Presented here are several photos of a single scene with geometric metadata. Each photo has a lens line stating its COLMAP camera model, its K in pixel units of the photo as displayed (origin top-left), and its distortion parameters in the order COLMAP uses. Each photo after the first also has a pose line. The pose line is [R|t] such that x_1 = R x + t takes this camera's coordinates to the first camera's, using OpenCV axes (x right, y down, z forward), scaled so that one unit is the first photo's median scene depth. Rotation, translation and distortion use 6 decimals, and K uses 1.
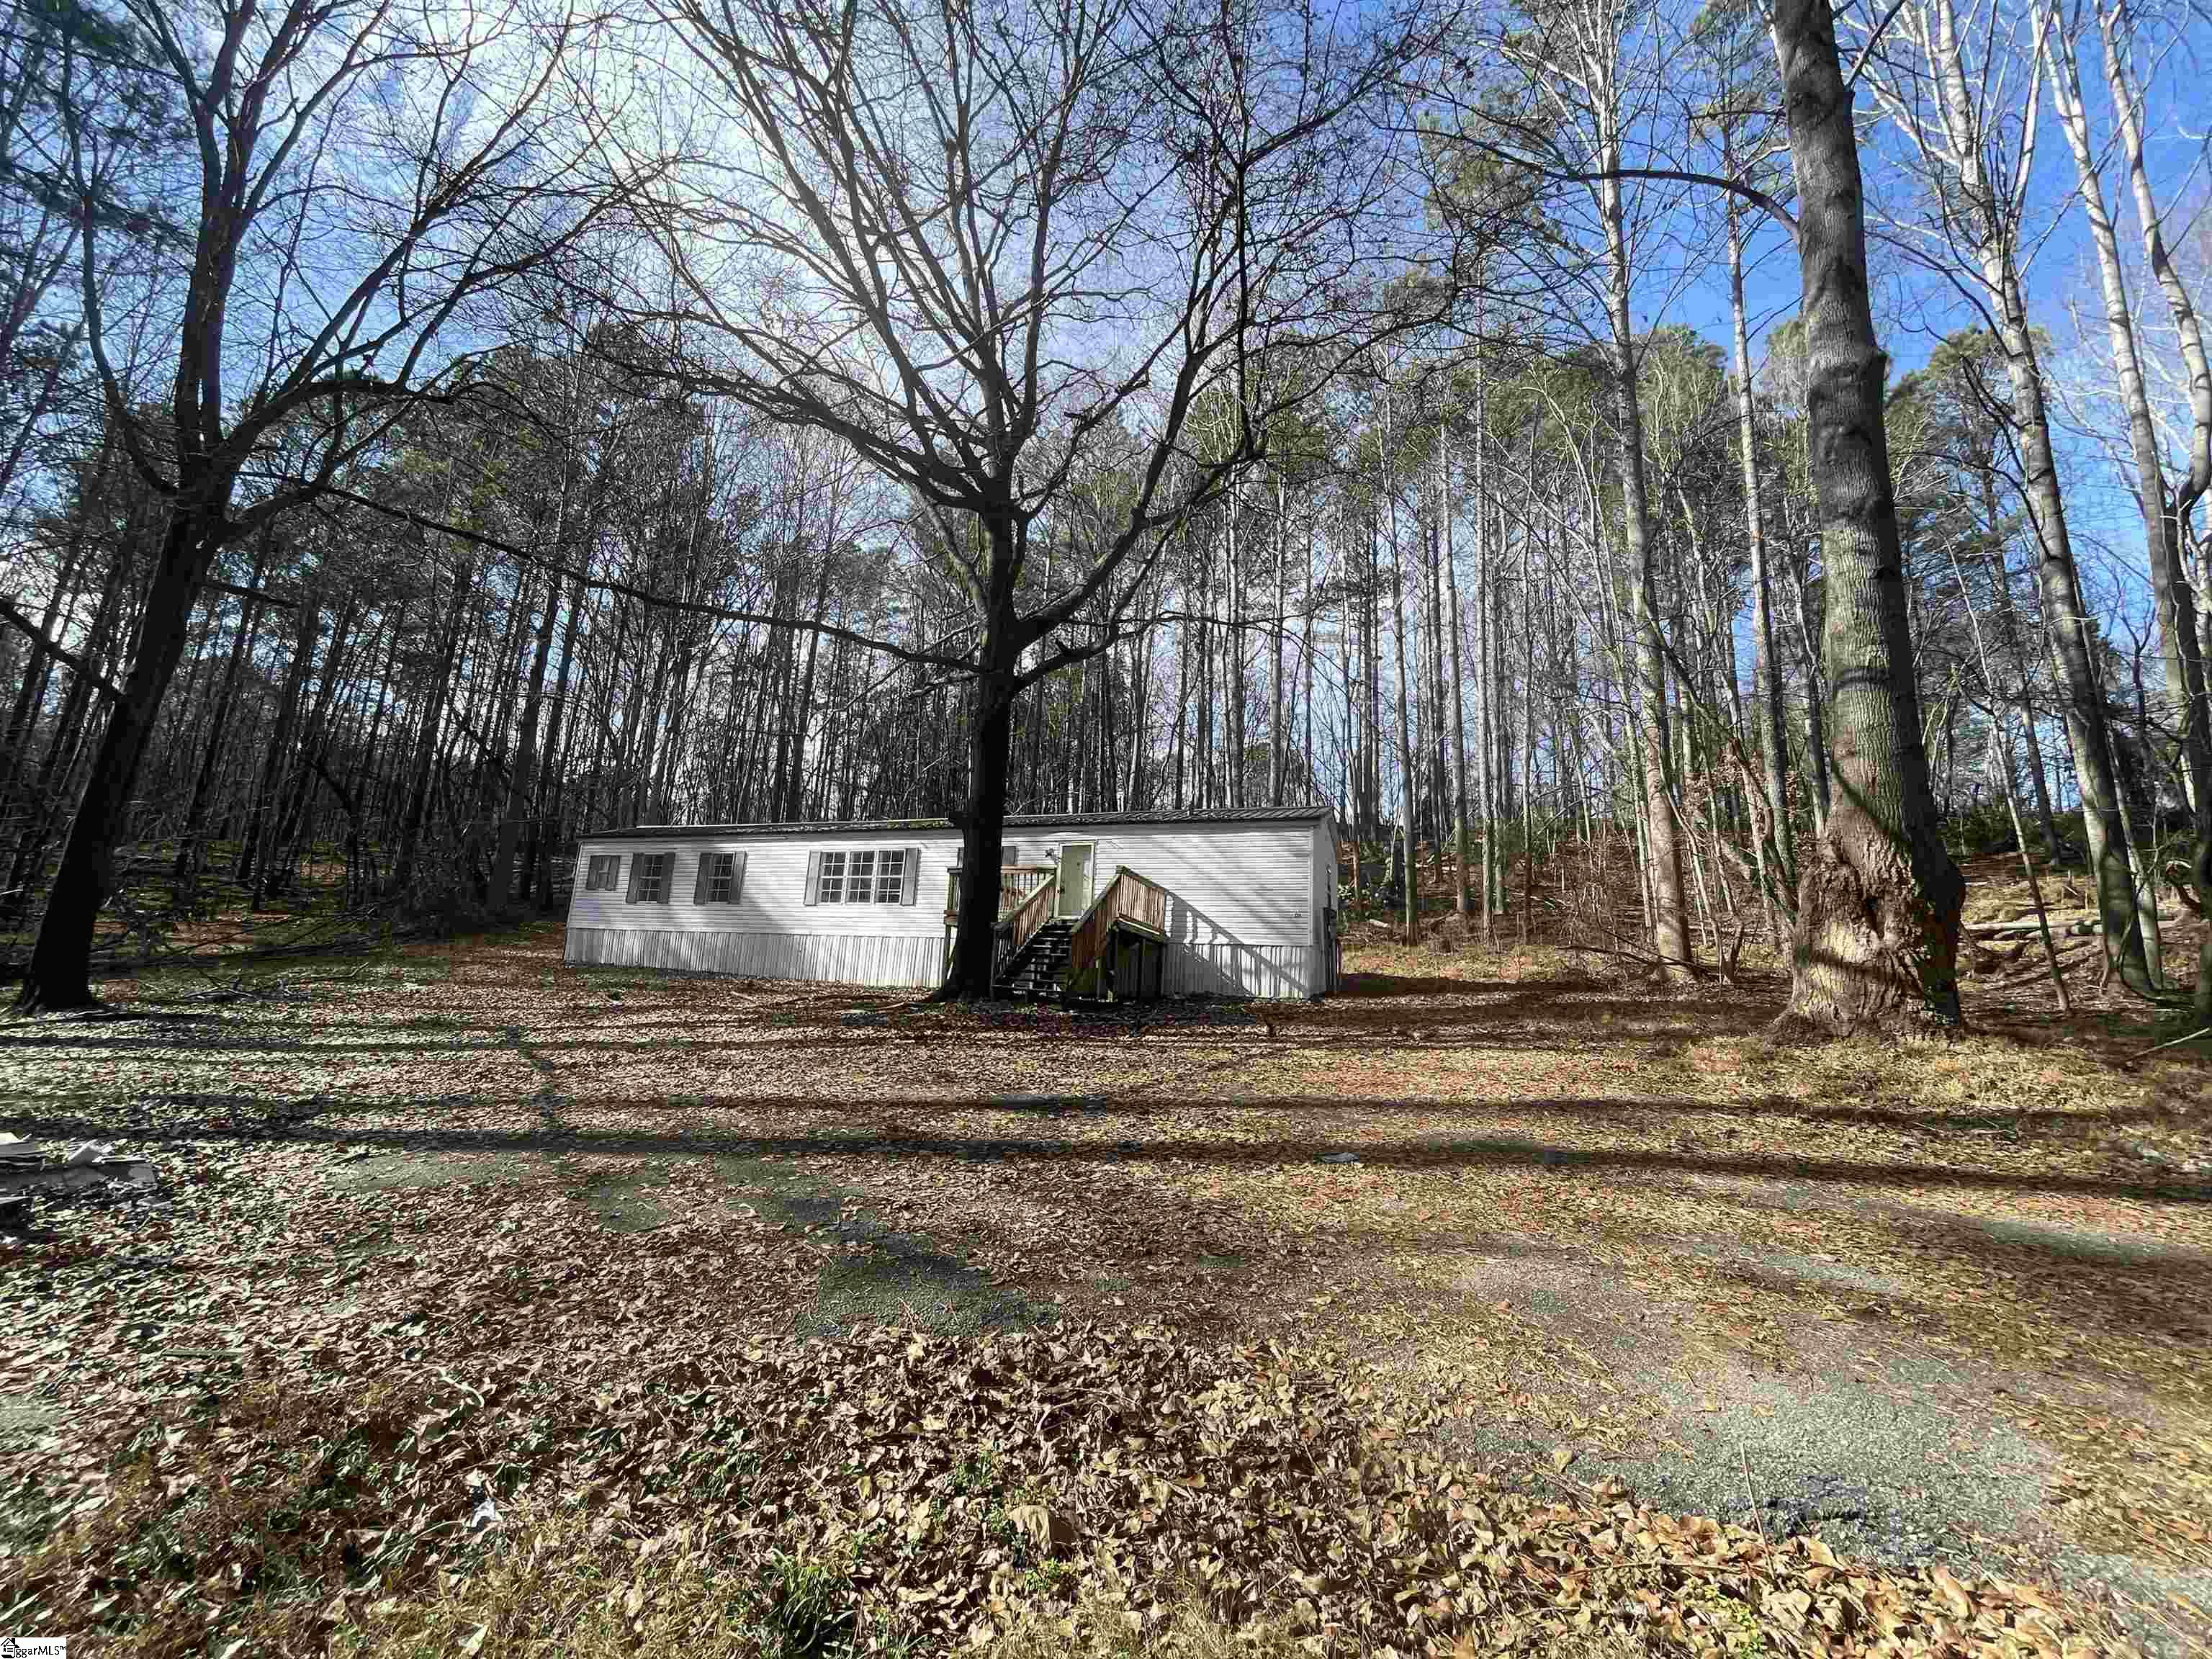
lens RADIAL K [[895.1, 0, 1112.2], [0, 895.1, 837.0], [0, 0, 1]] dist [-0.001527, 0.000043]
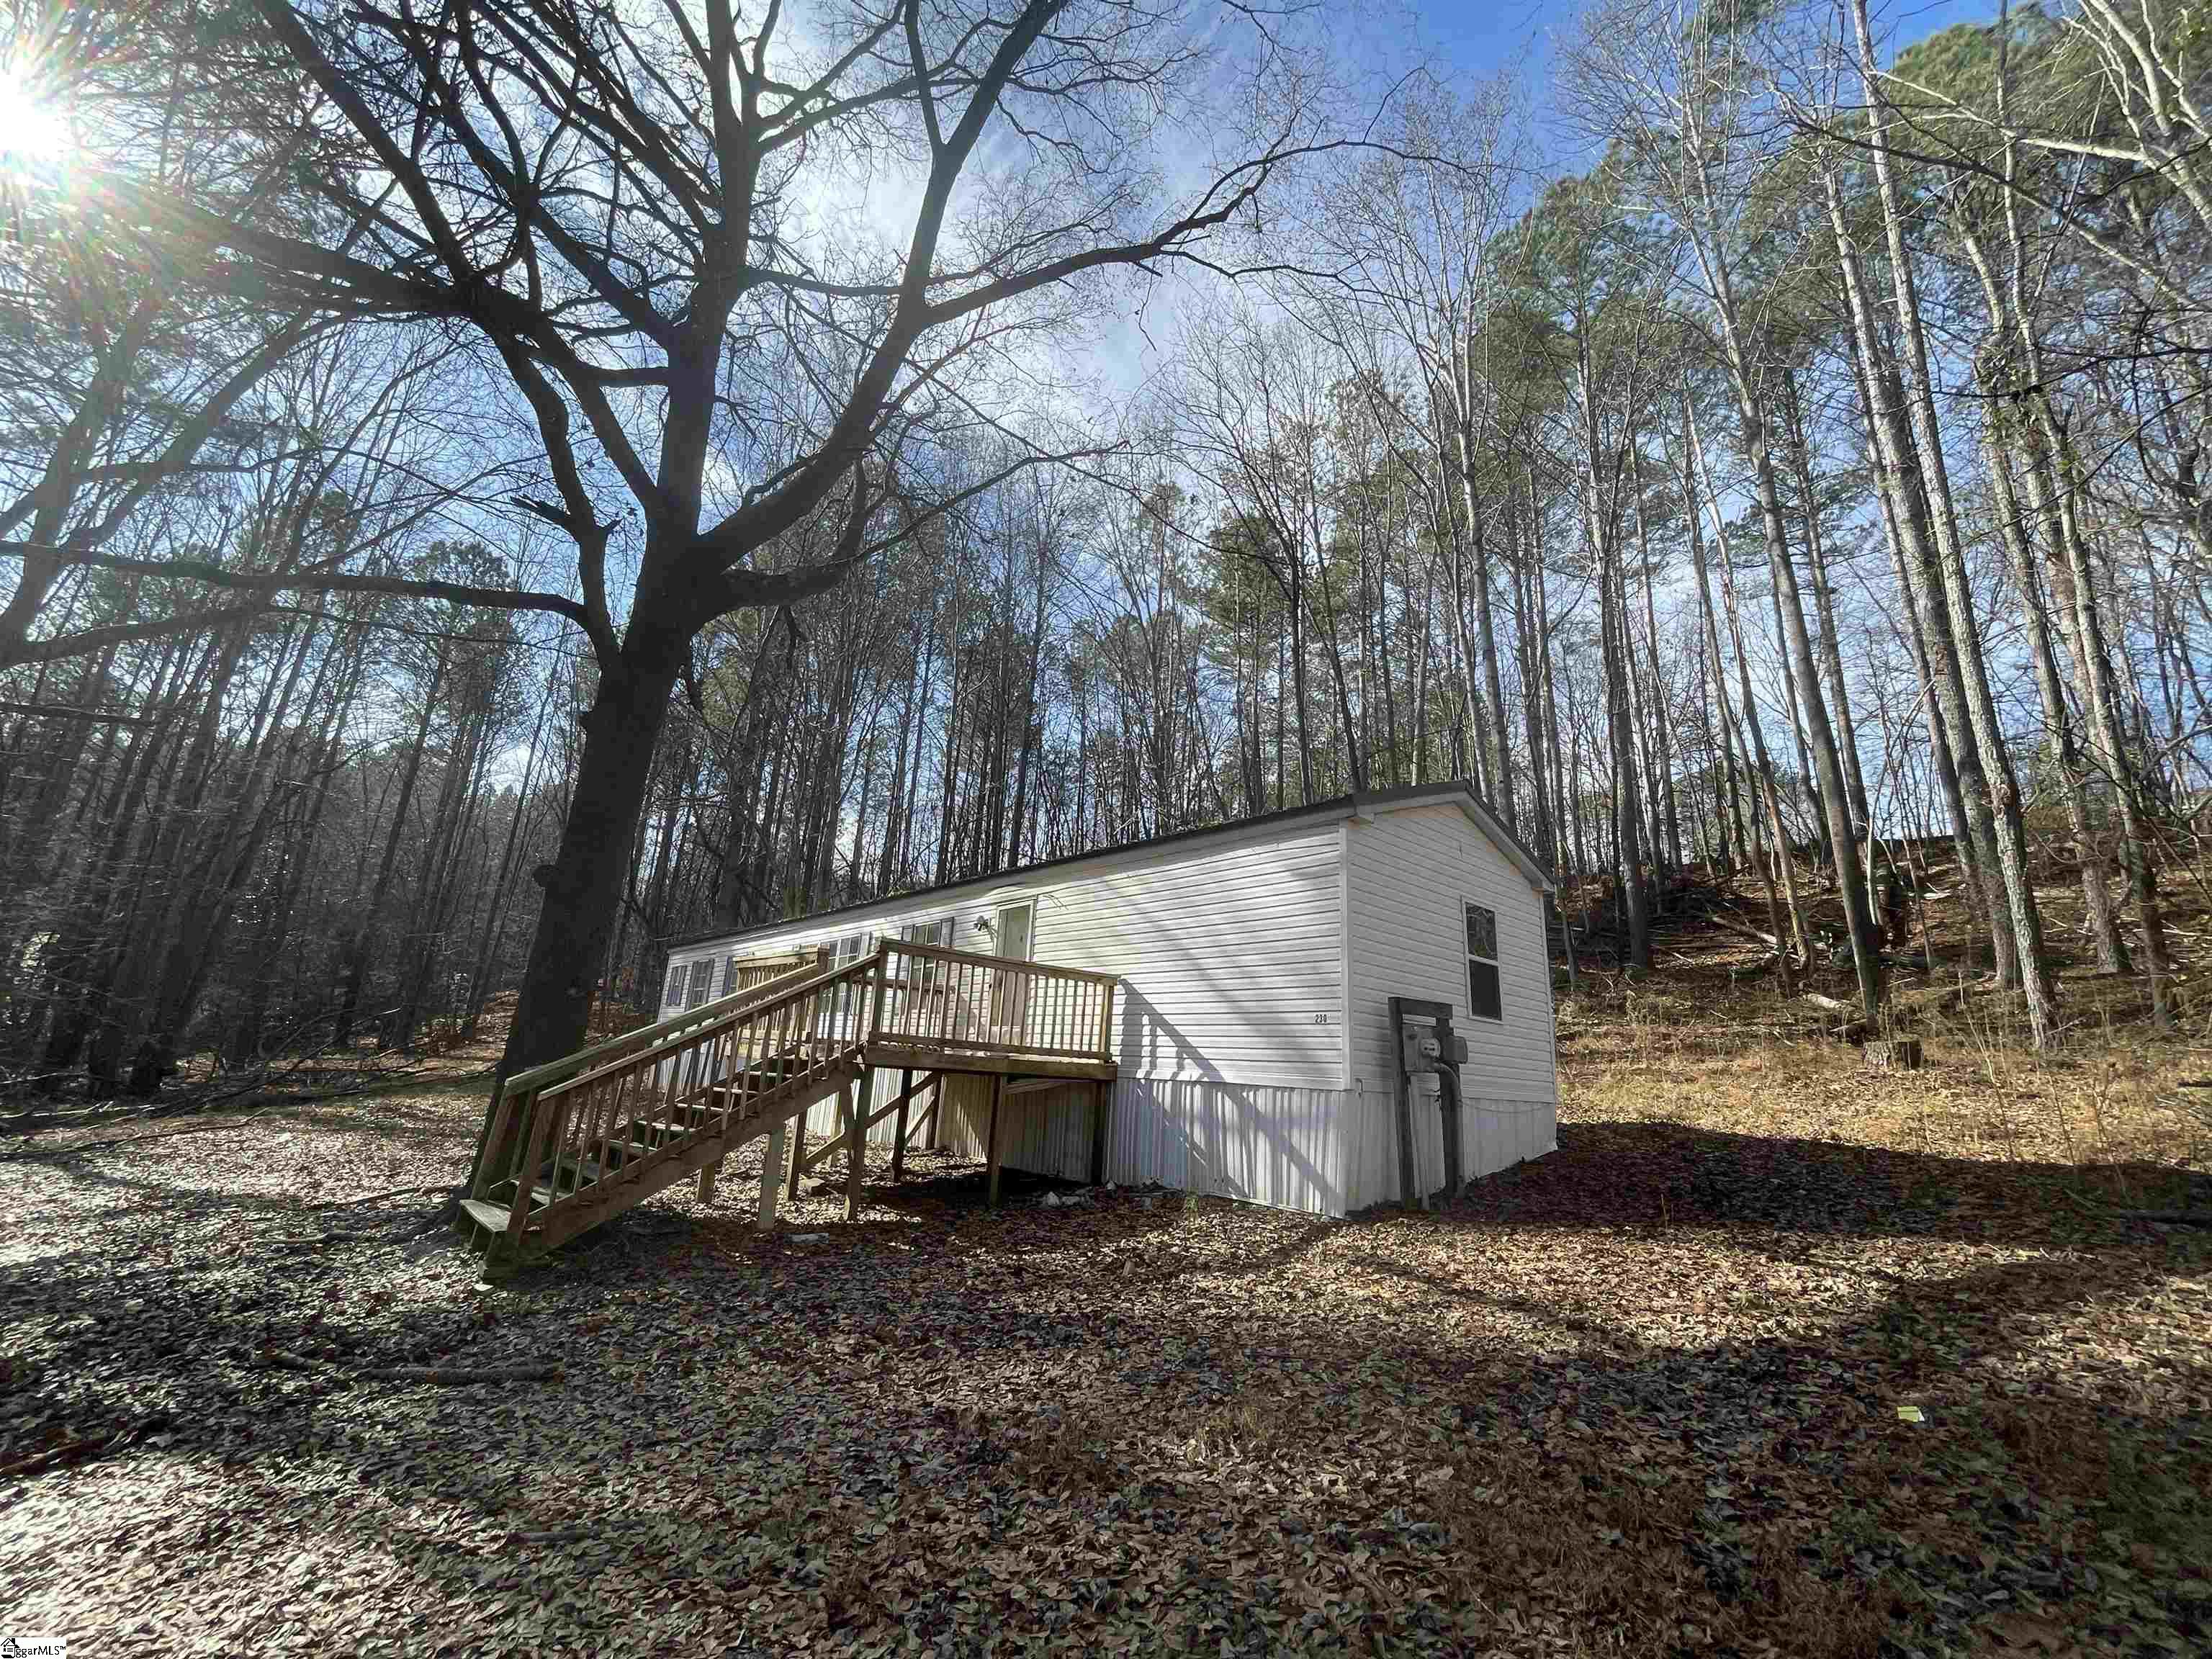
lens RADIAL K [[895.1, 0, 1099.9], [0, 895.1, 827.8], [0, 0, 1]] dist [-0.001527, 0.000043]
pose [[0.873829, -0.128804, -0.468862, 0.320489], [0.078138, 0.988942, -0.126052, 0.038255], [0.479913, 0.073512, 0.874231, 0.515317]]
